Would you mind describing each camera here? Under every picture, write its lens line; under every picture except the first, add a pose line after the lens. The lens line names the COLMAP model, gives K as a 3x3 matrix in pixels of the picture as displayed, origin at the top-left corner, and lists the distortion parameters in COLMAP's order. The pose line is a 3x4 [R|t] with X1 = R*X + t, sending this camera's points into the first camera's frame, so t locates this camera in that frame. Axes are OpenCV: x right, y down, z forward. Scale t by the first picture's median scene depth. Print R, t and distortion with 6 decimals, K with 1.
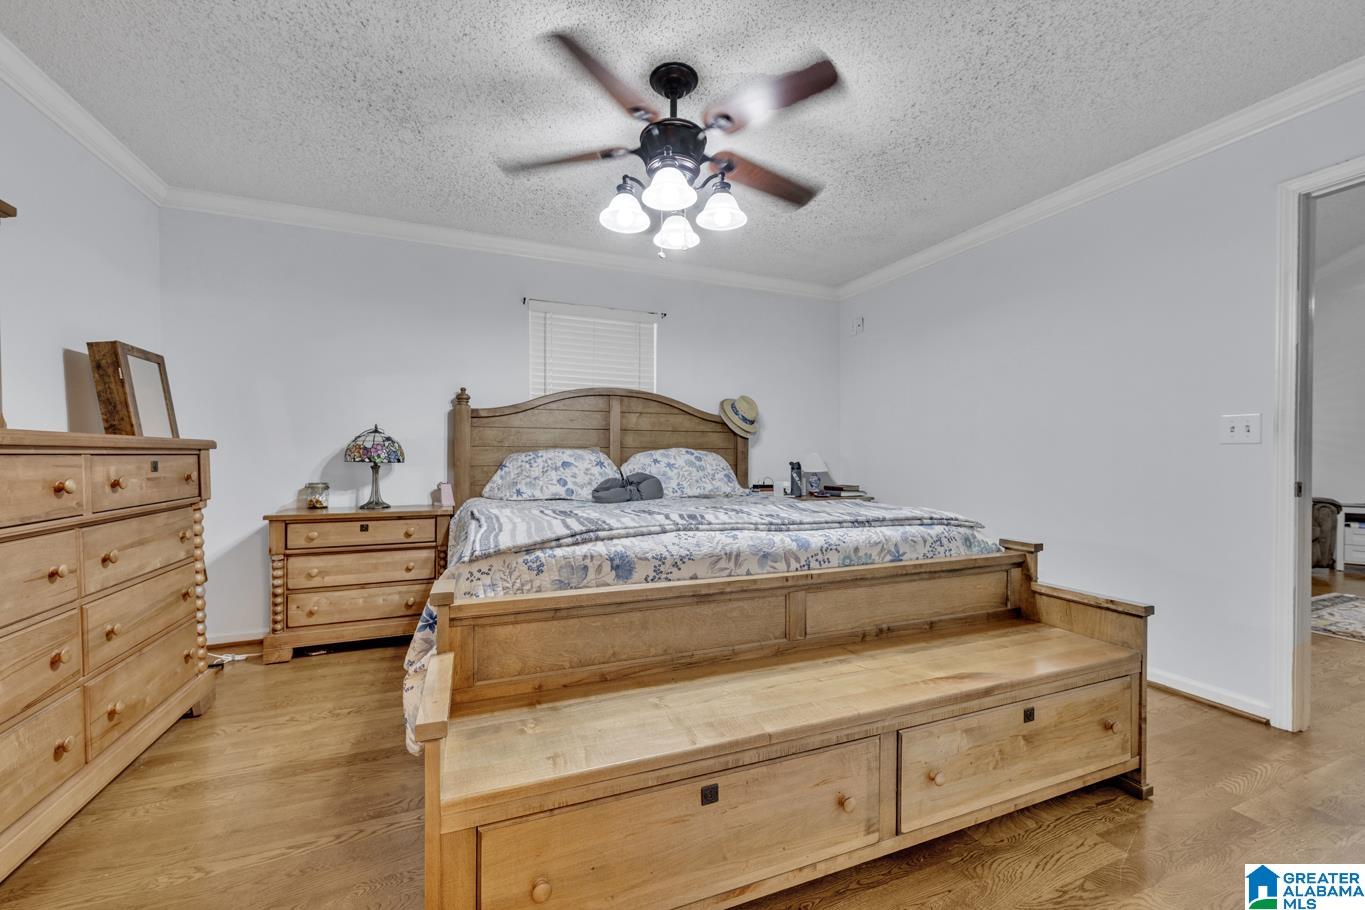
lens RADIAL K [[529.9, 0, 682.8], [0, 529.9, 460.2], [0, 0, 1]] dist [0.001599, 0.000173]
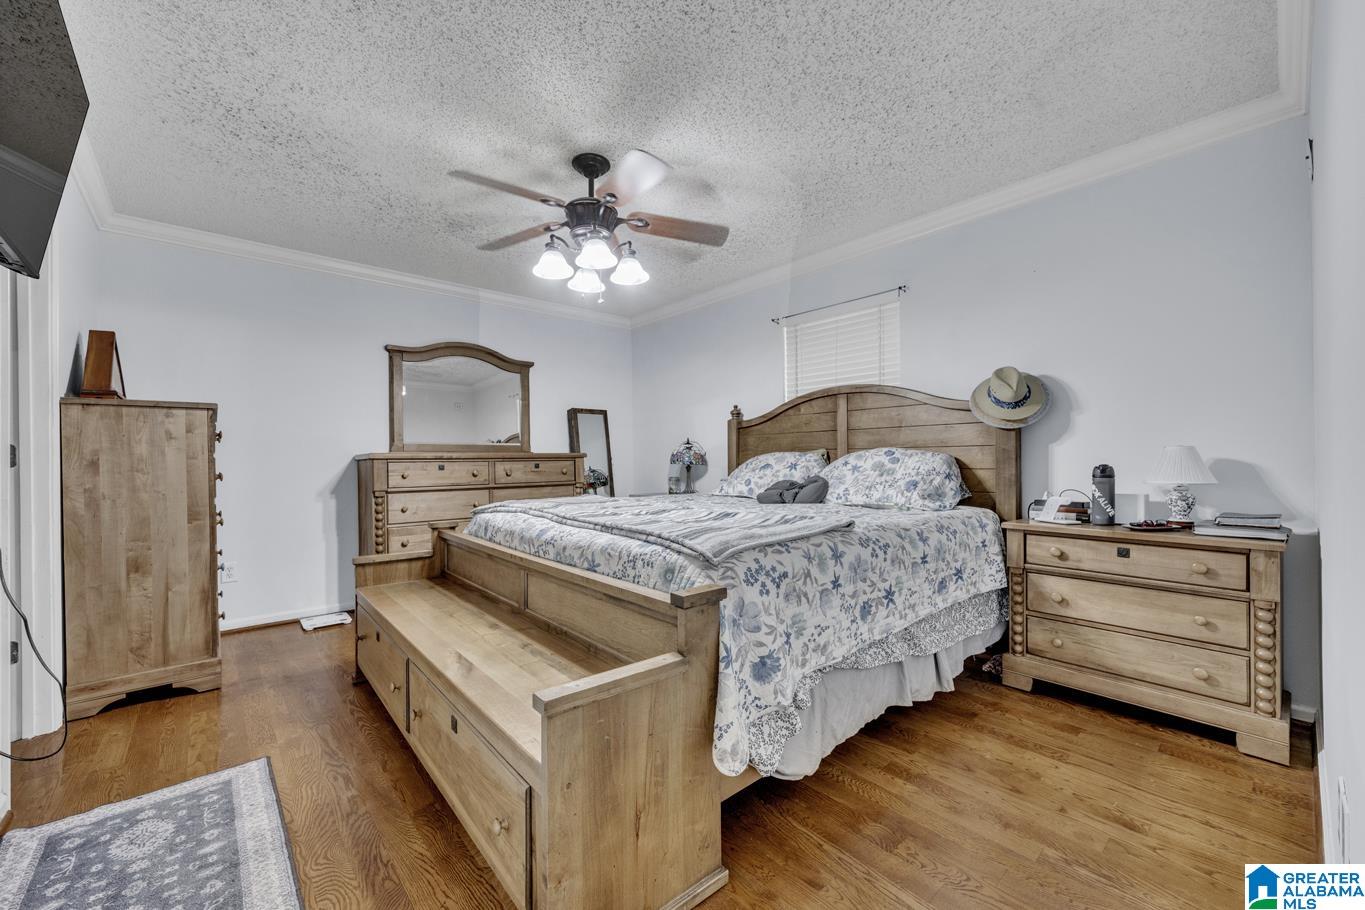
lens RADIAL K [[529.9, 0, 682.8], [0, 529.9, 460.2], [0, 0, 1]] dist [0.001599, 0.000173]
pose [[0.330332, -0.005427, -0.943849, 1.256185], [0.002606, 0.999985, -0.004837, 0.000023], [0.943861, -0.000862, 0.330341, 0.787005]]
